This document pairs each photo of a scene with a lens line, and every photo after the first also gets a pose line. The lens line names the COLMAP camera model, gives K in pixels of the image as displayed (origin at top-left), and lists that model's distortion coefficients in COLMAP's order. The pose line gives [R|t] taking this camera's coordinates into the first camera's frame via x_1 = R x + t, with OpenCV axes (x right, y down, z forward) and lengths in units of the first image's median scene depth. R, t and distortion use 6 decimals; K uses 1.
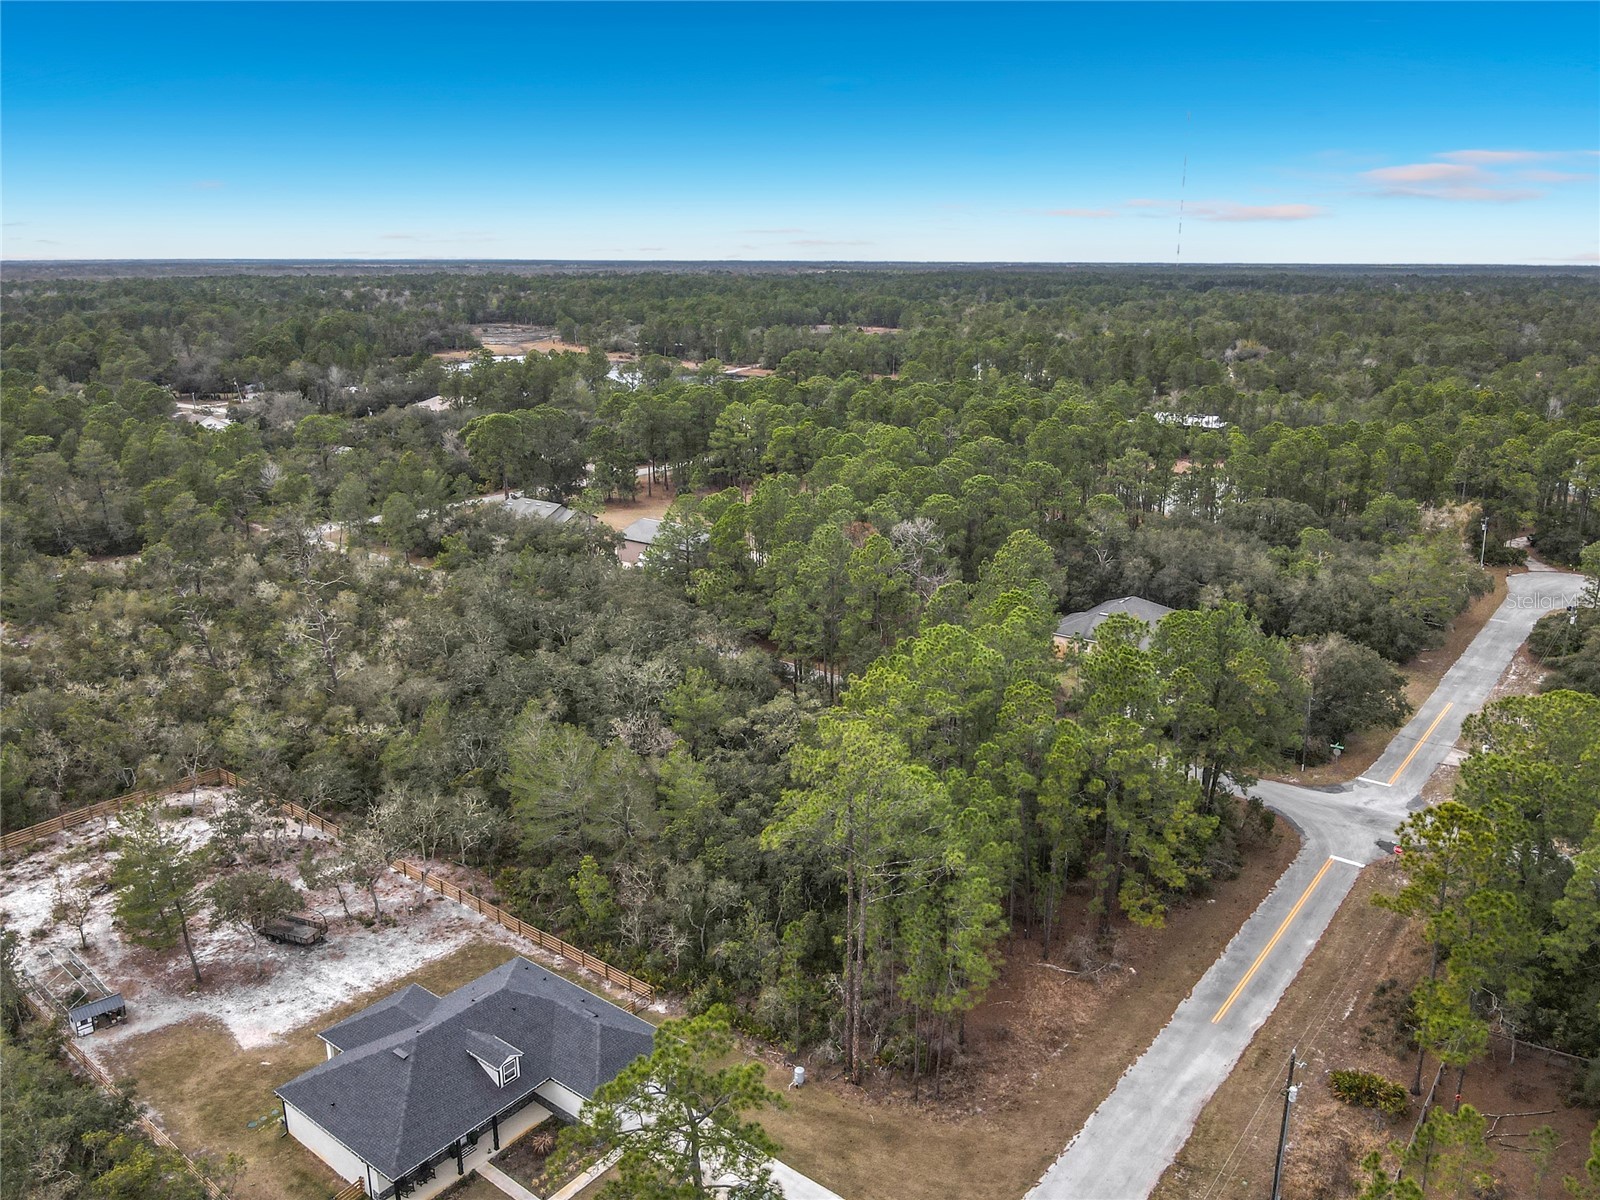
lens RADIAL K [[1215.3, 0, 800.0], [0, 1215.3, 600.0], [0, 0, 1]] dist [-0.036642, 0.041782]
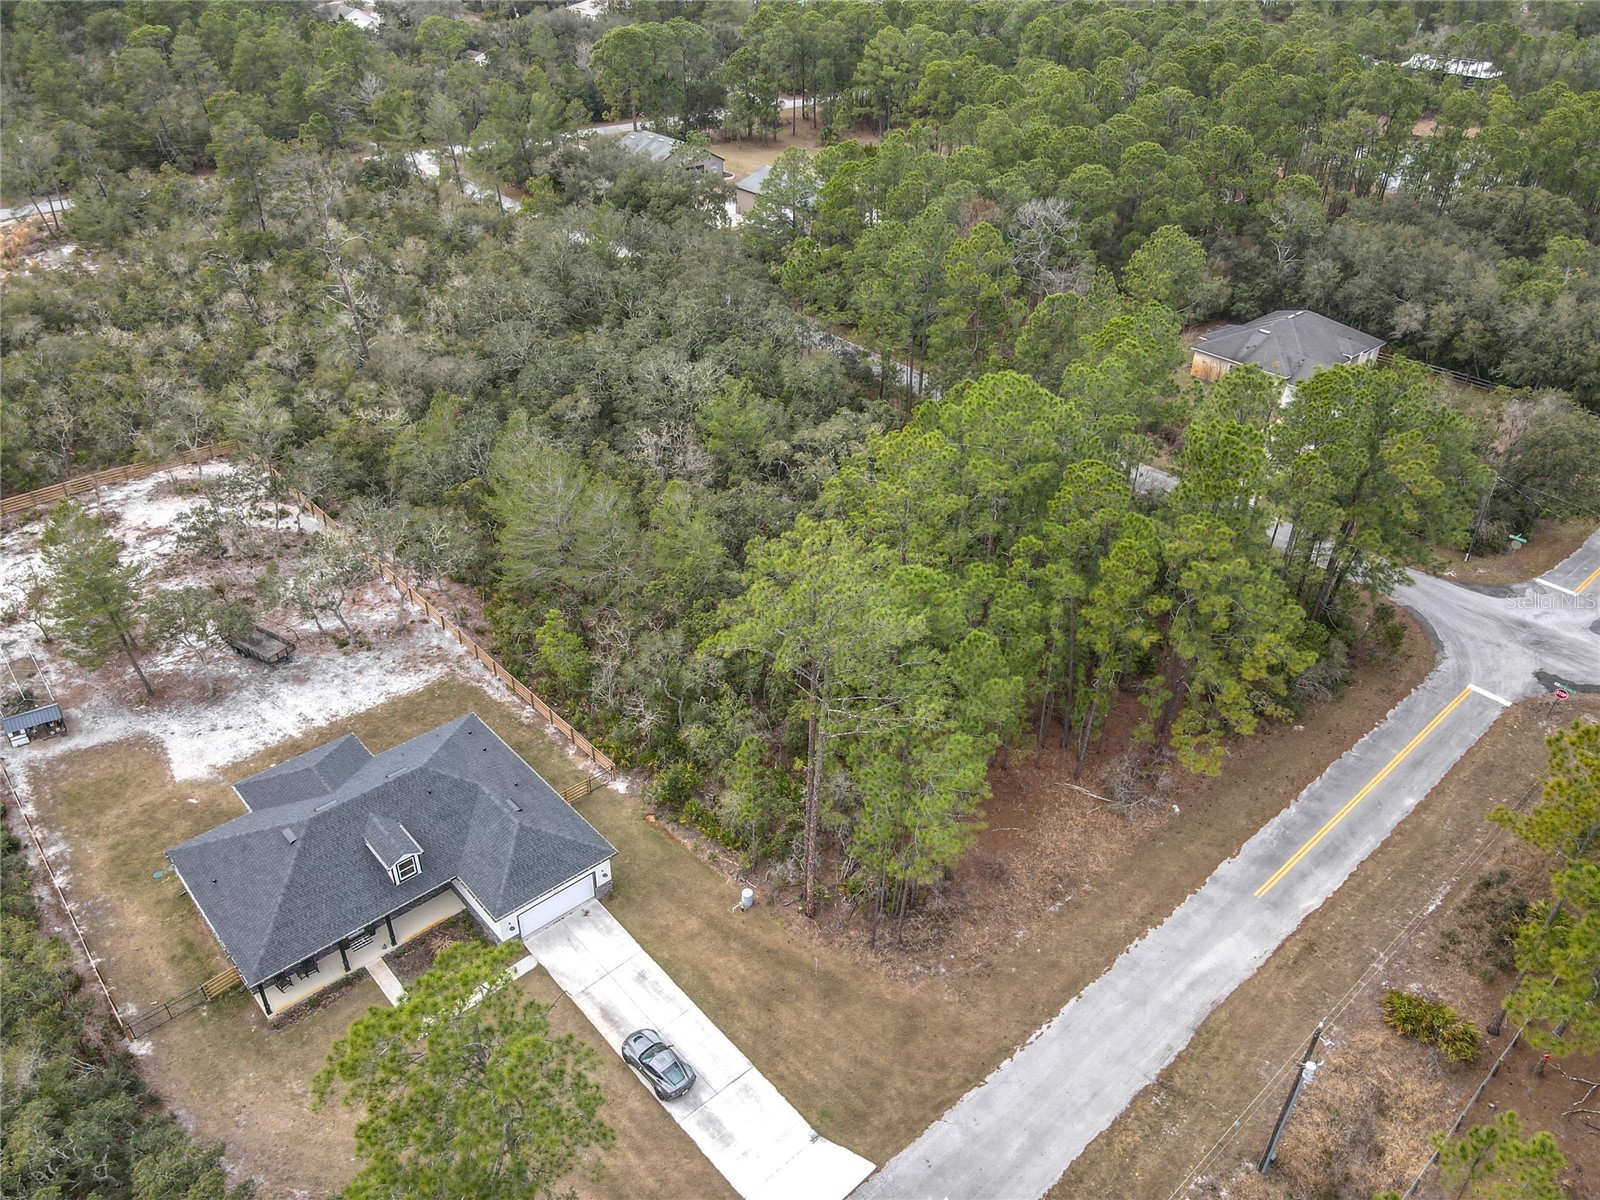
lens RADIAL K [[1167.7, 0, 800.0], [0, 1167.7, 600.0], [0, 0, 1]] dist [-0.003967, 0.036776]
pose [[0.984765, 0.112350, -0.132723, 0.104406], [-0.067411, 0.950221, 0.304197, -0.060458], [0.160293, -0.290616, 0.943318, 0.222795]]
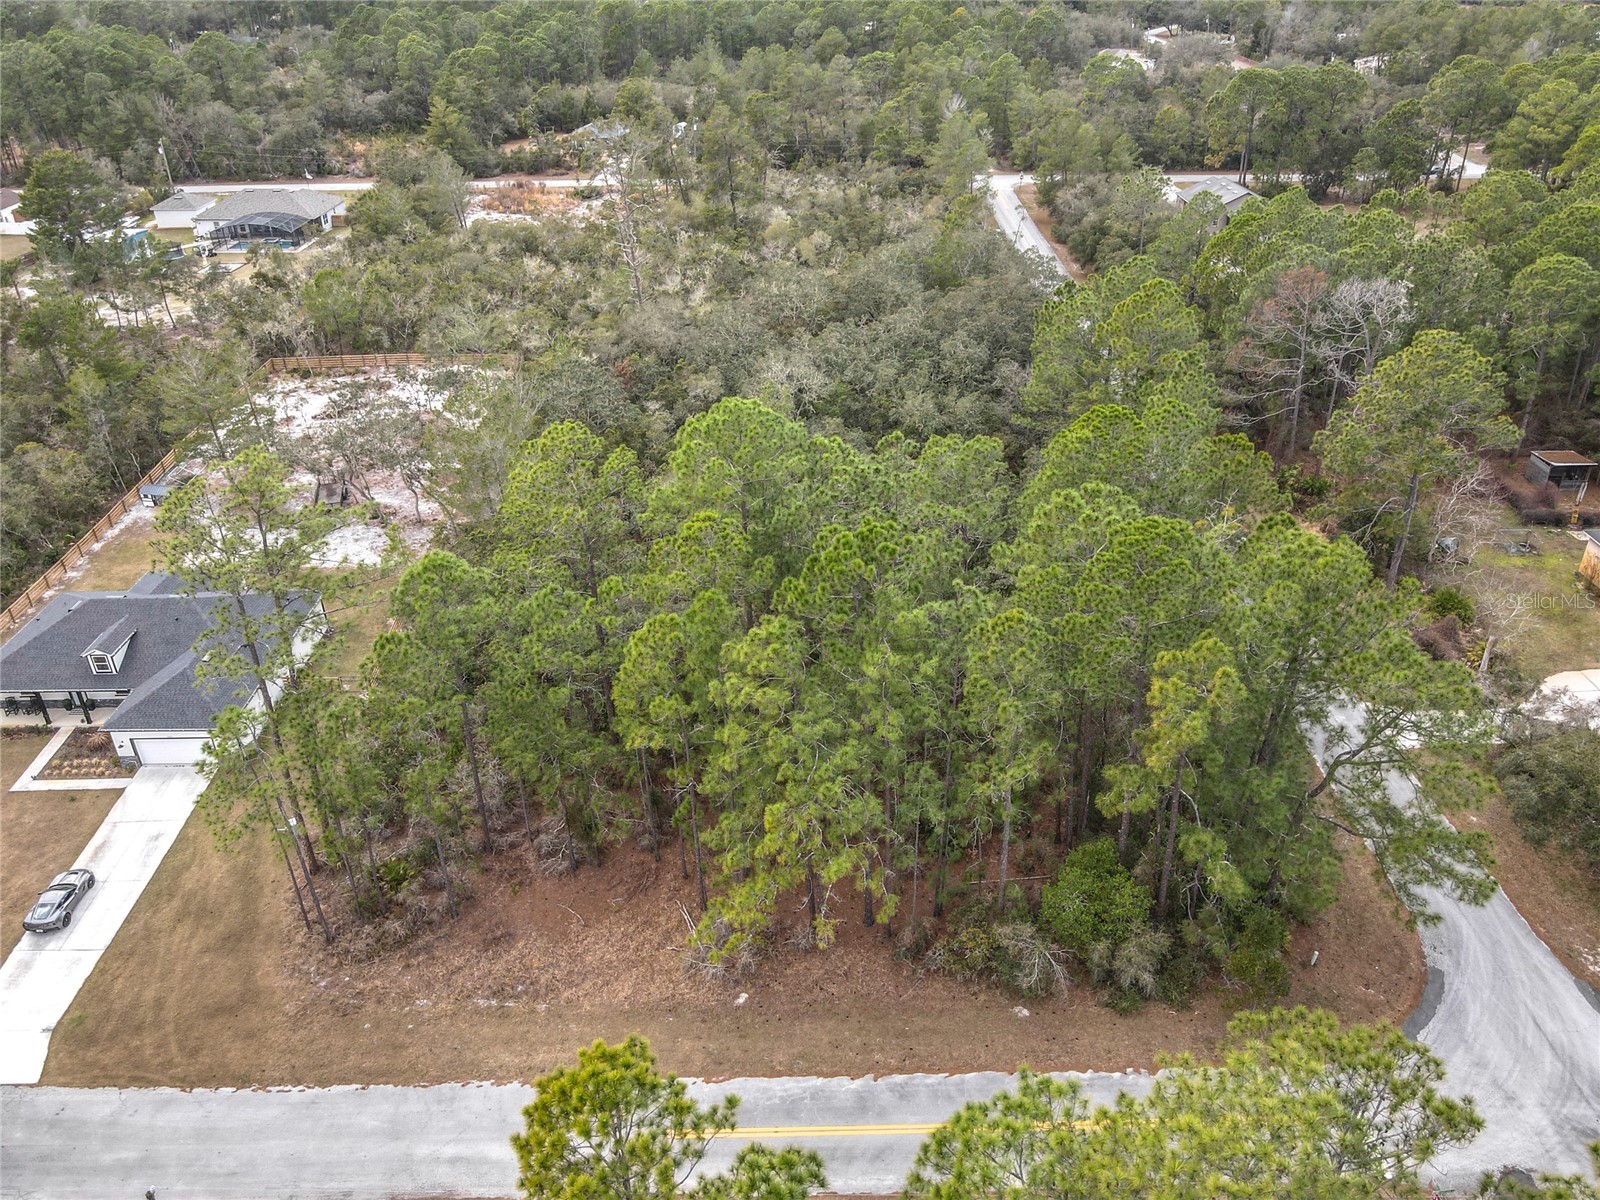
lens RADIAL K [[1202.1, 0, 816.4], [0, 1202.1, 558.7], [0, 0, 1]] dist [0.036661, -0.033361]
pose [[0.615651, 0.372890, -0.694210, 0.628387], [-0.201969, 0.926196, 0.318386, -0.112322], [0.761697, -0.055806, 0.645526, 0.610984]]
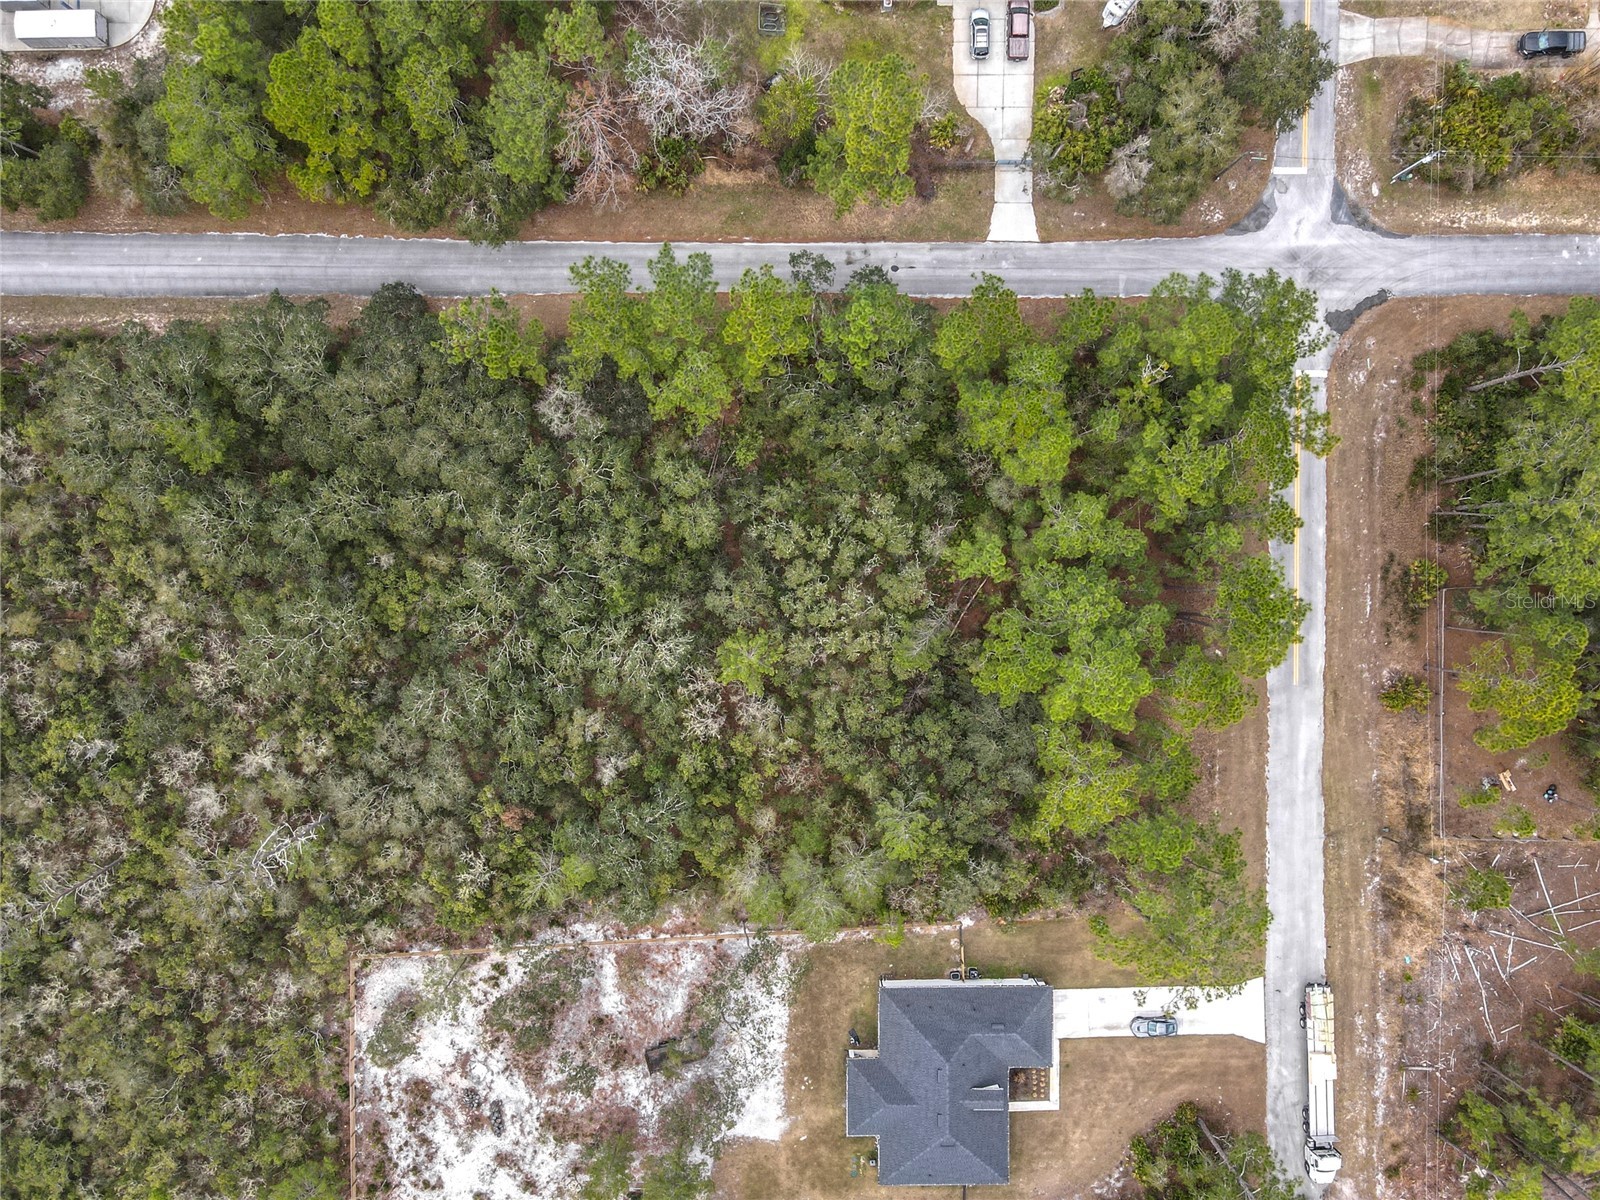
lens RADIAL K [[1167.7, 0, 800.0], [0, 1167.7, 600.0], [0, 0, 1]] dist [-0.003967, 0.036776]
pose [[0.782170, -0.622851, -0.016317, -0.014297], [0.166684, 0.183943, 0.968701, -0.934939], [-0.600355, -0.760409, 0.247694, 0.966998]]
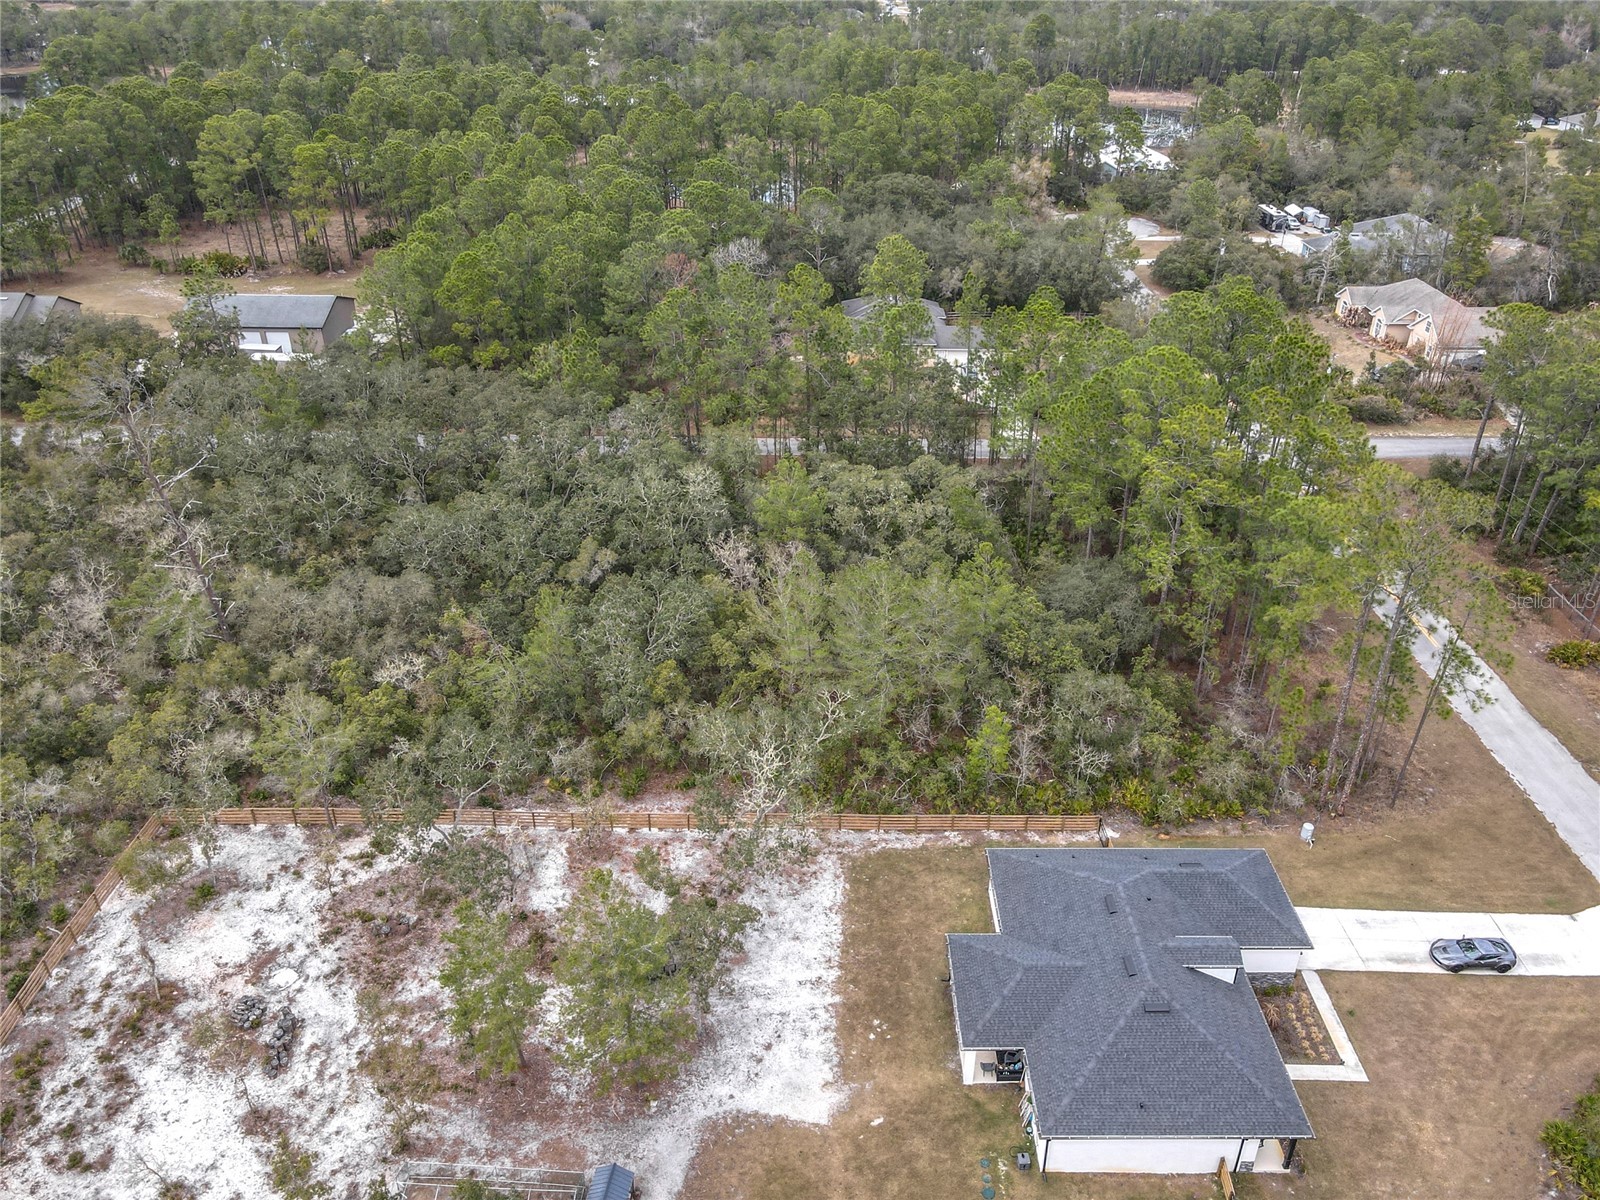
lens RADIAL K [[1202.1, 0, 816.4], [0, 1202.1, 558.7], [0, 0, 1]] dist [0.036661, -0.033361]
pose [[0.779966, -0.284305, 0.557515, -0.658301], [0.157019, 0.951260, 0.265424, -0.115579], [-0.605803, -0.119481, 0.786592, 0.413103]]
